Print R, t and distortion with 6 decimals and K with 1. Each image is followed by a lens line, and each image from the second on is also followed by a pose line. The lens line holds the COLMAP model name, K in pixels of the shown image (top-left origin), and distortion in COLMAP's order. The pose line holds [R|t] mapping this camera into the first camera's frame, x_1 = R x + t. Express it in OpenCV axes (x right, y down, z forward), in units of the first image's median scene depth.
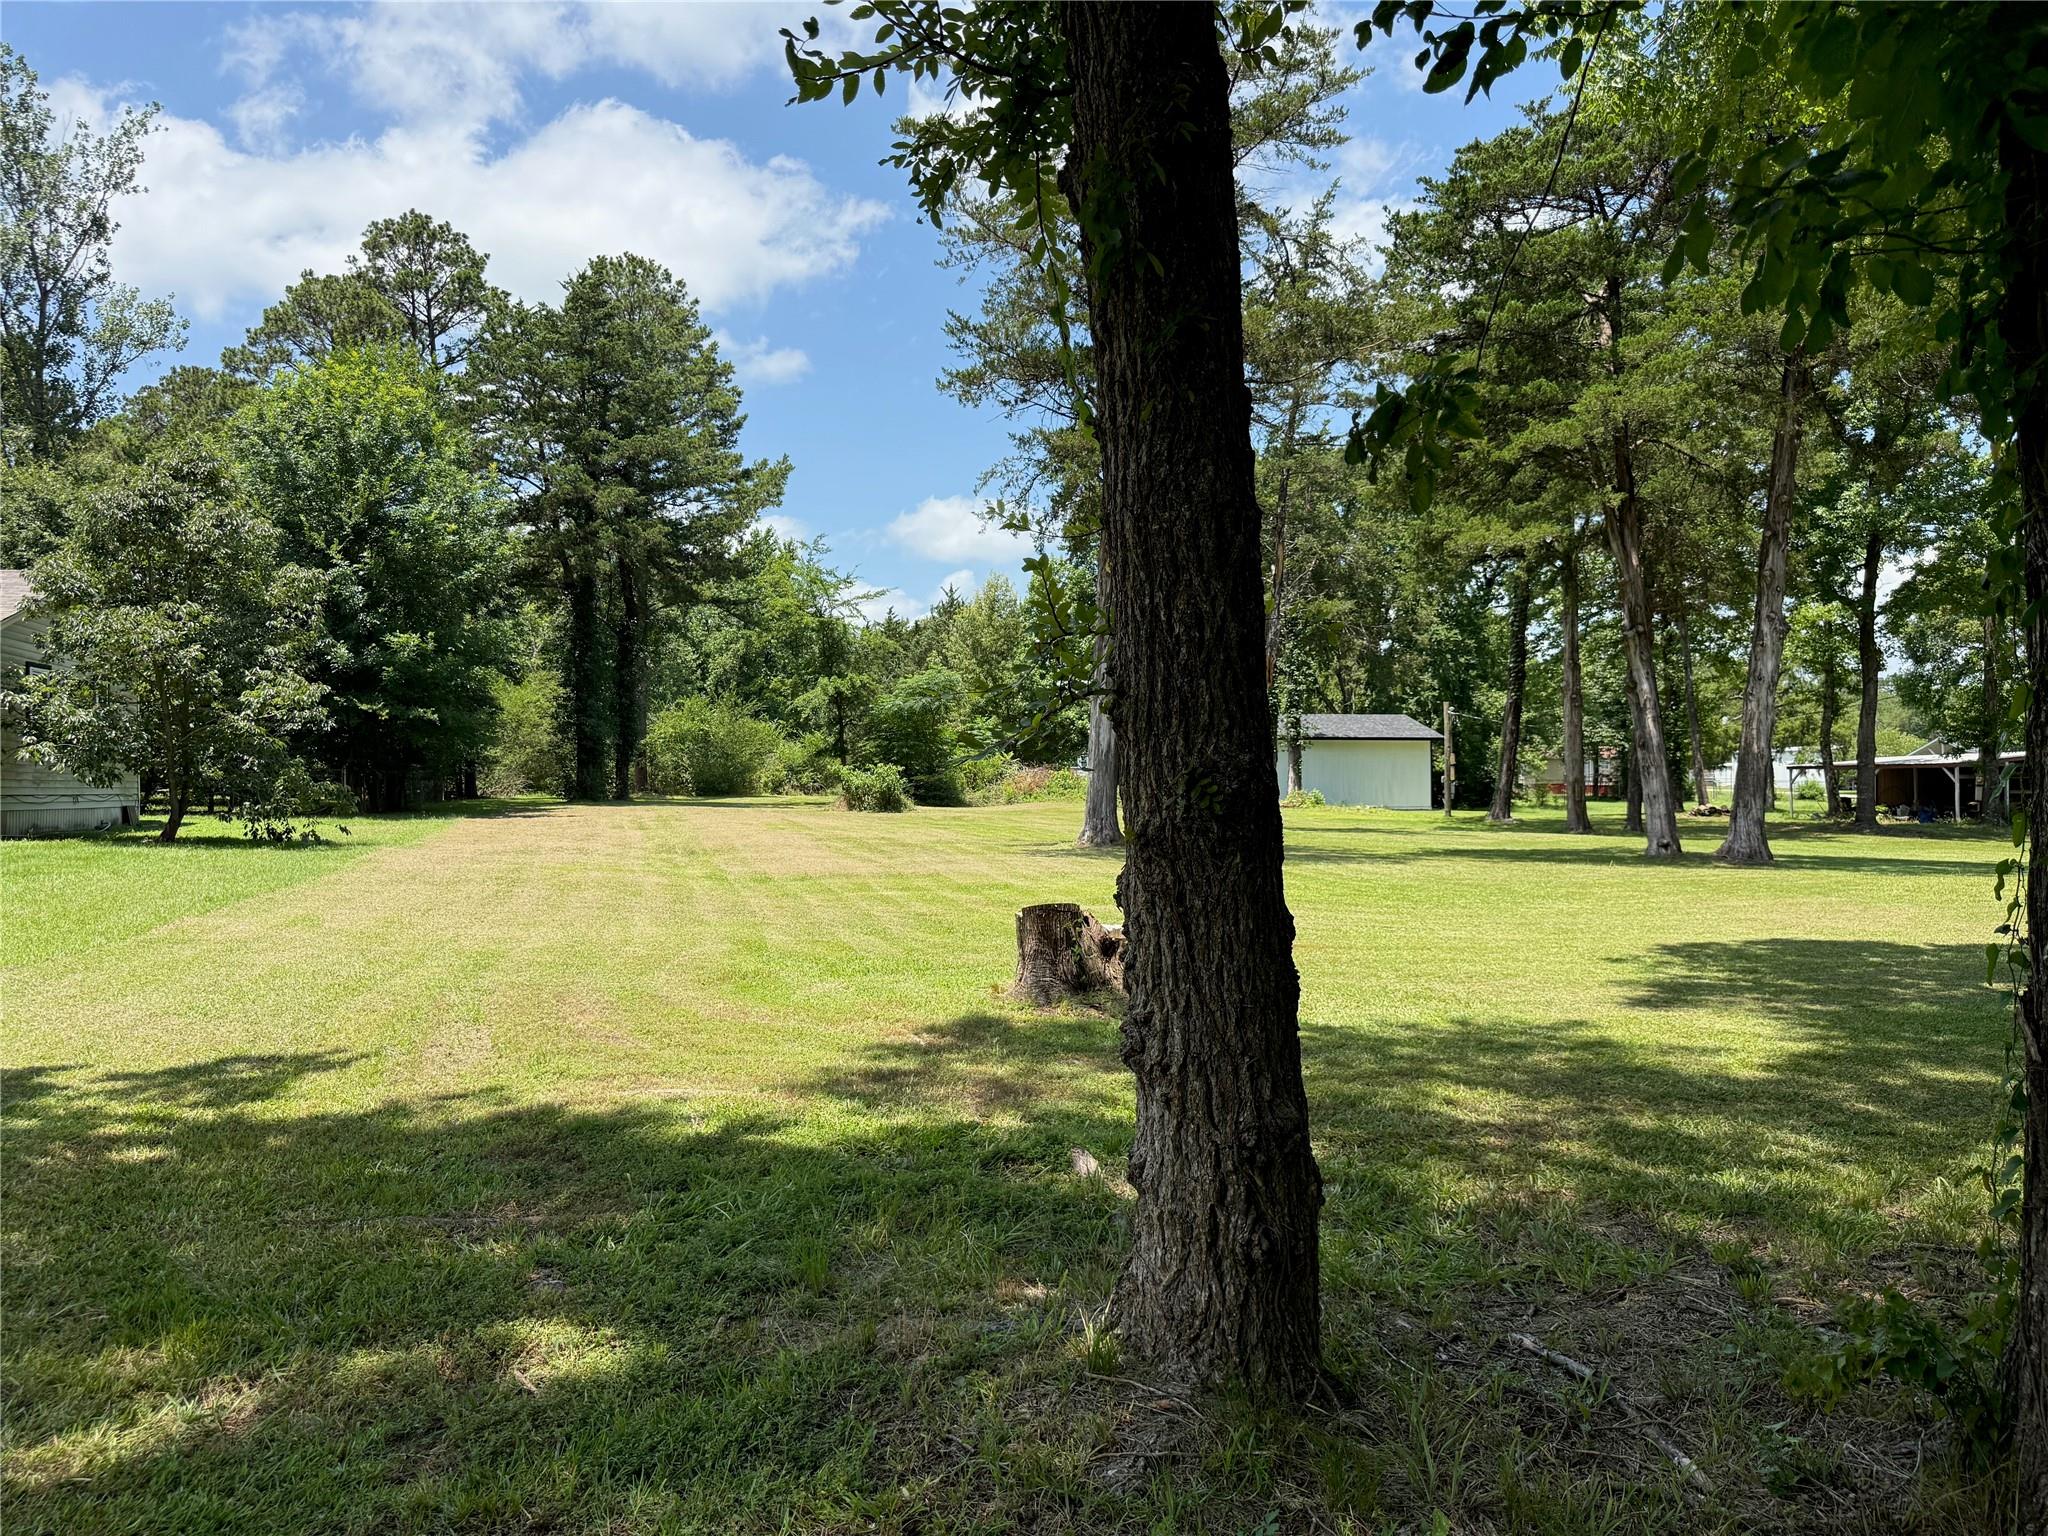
lens RADIAL K [[1420.2, 0, 1039.5], [0, 1420.2, 758.8], [0, 0, 1]] dist [0.068082, -0.083914]
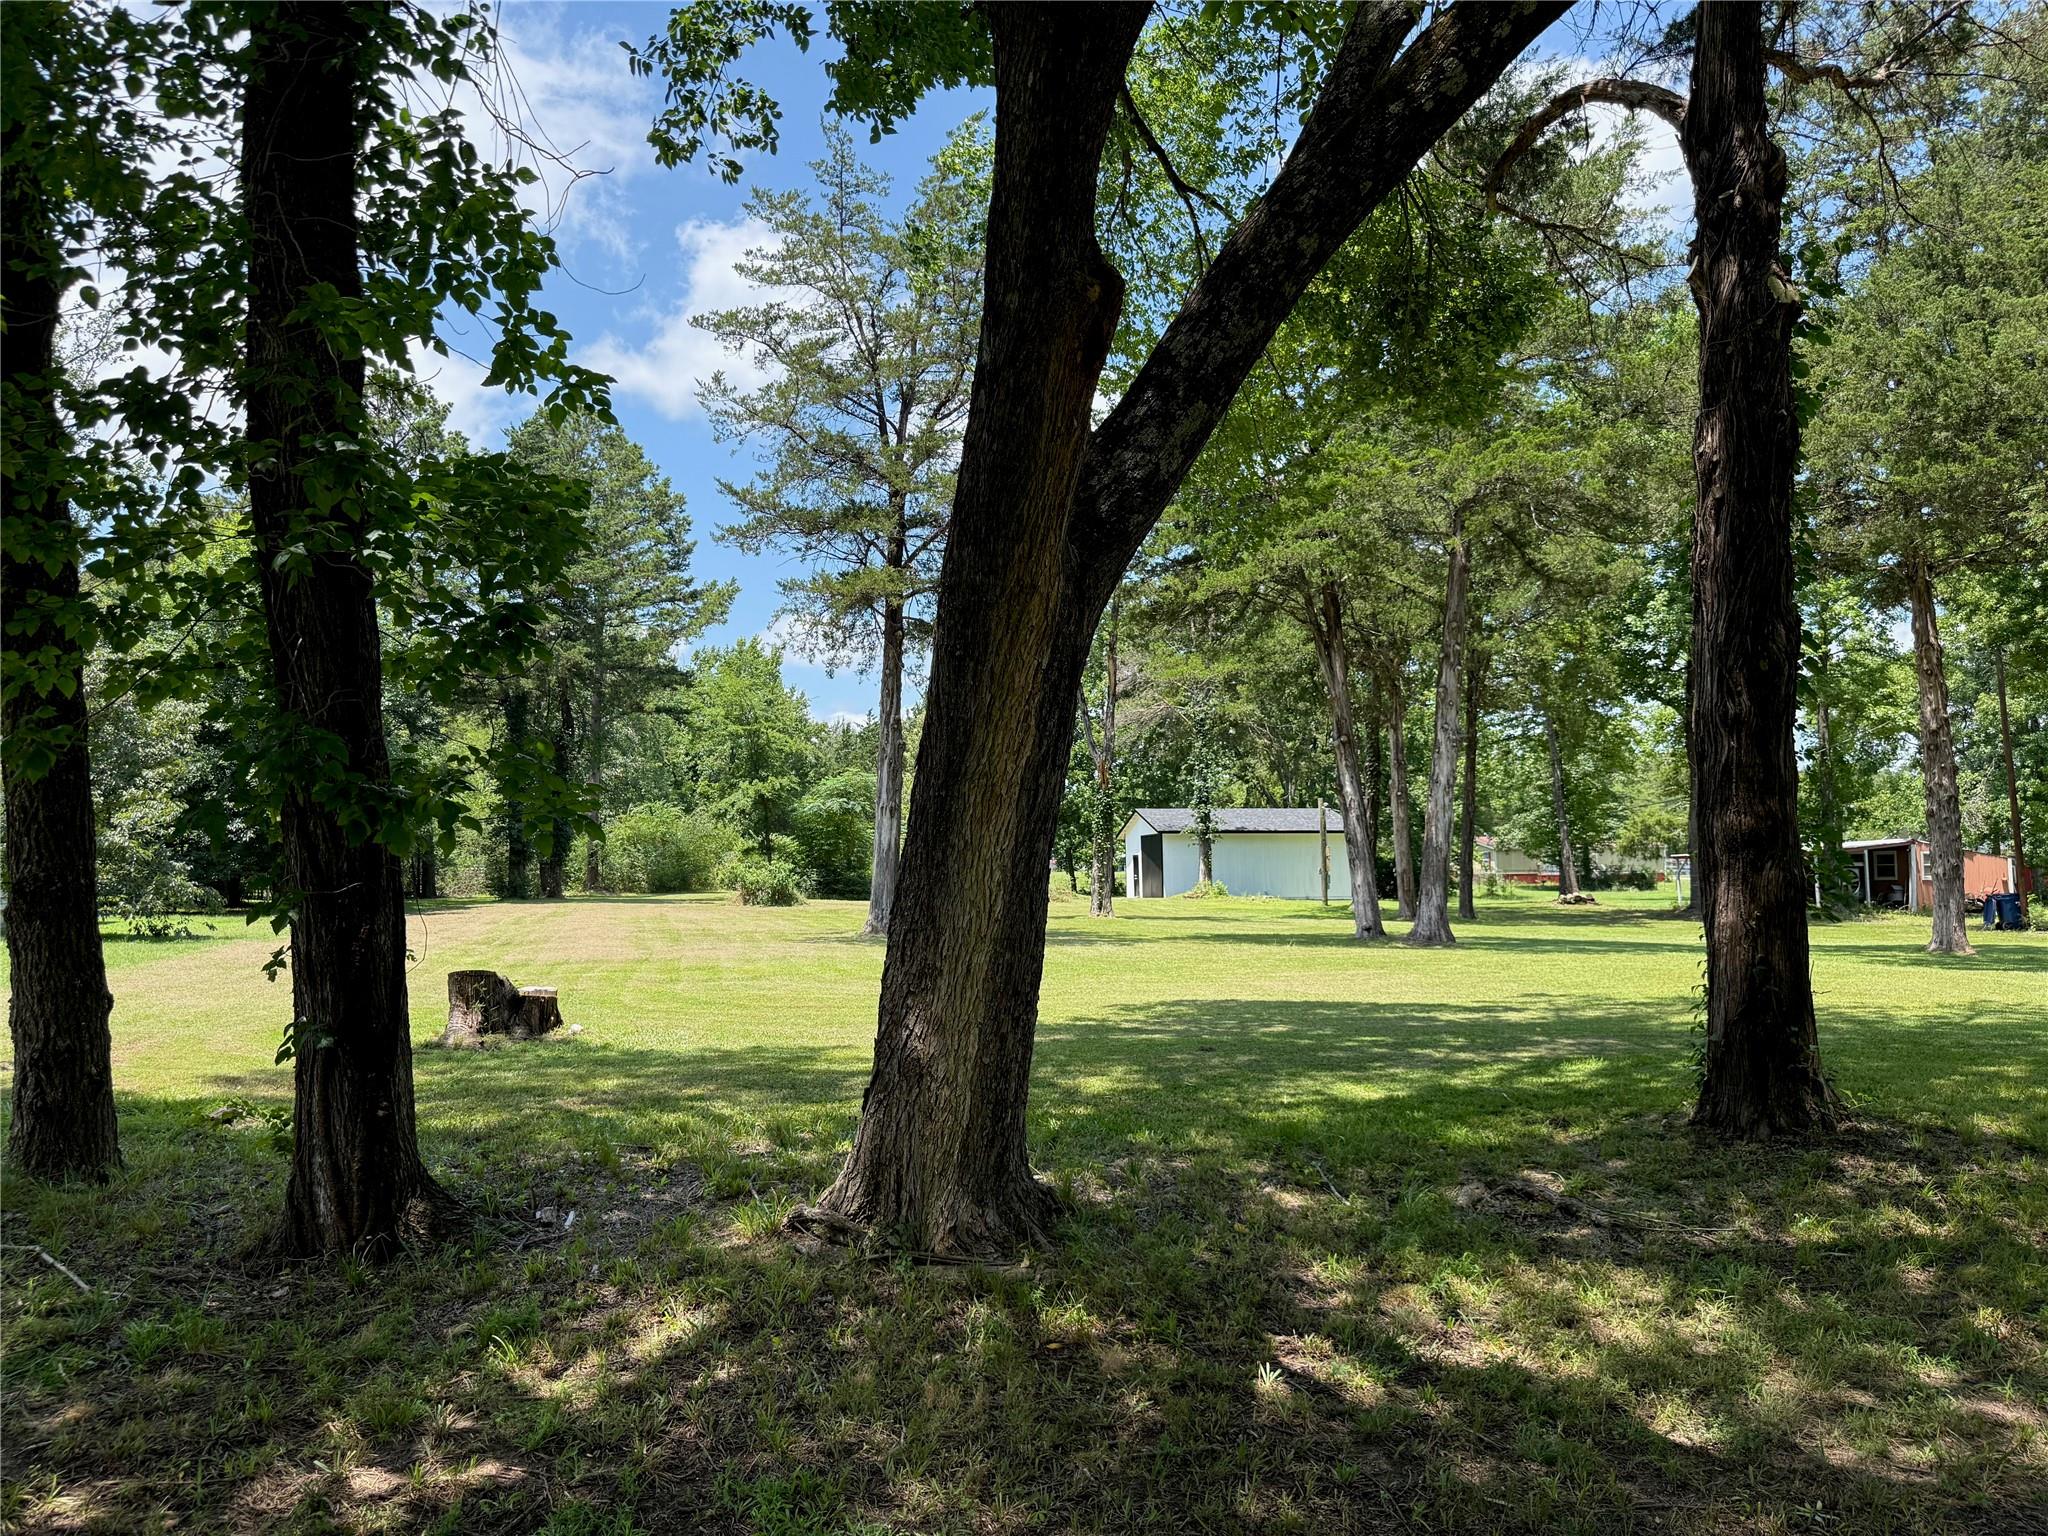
lens RADIAL K [[1420.2, 0, 1062.7], [0, 1420.2, 773.9], [0, 0, 1]] dist [0.068082, -0.083914]
pose [[0.999218, -0.012391, -0.037554, 0.289295], [0.010324, 0.998448, -0.054735, -0.002984], [0.038174, 0.054304, 0.997794, -0.165802]]
